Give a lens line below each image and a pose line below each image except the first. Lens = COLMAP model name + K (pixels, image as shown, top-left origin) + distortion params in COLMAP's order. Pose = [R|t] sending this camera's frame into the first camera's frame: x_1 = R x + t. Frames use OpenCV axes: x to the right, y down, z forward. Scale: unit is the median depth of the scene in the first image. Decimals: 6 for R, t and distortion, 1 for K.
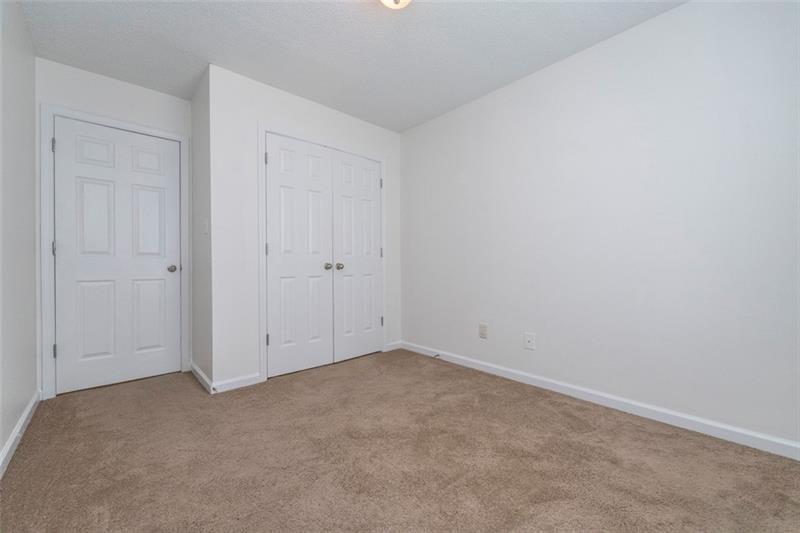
lens RADIAL K [[319.3, 0, 400.0], [0, 319.3, 266.5], [0, 0, 1]] dist [0.000721, 0.000025]
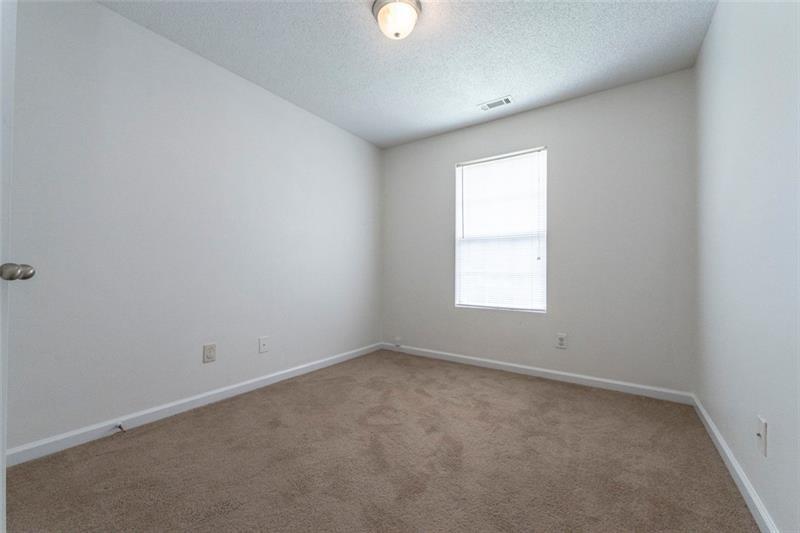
lens RADIAL K [[319.3, 0, 400.0], [0, 319.3, 266.5], [0, 0, 1]] dist [0.000721, 0.000025]
pose [[-0.214429, 0.015072, 0.976623, -0.699081], [0.004629, 0.999885, -0.014414, 0.001287], [-0.976729, 0.001430, -0.214474, 0.797805]]
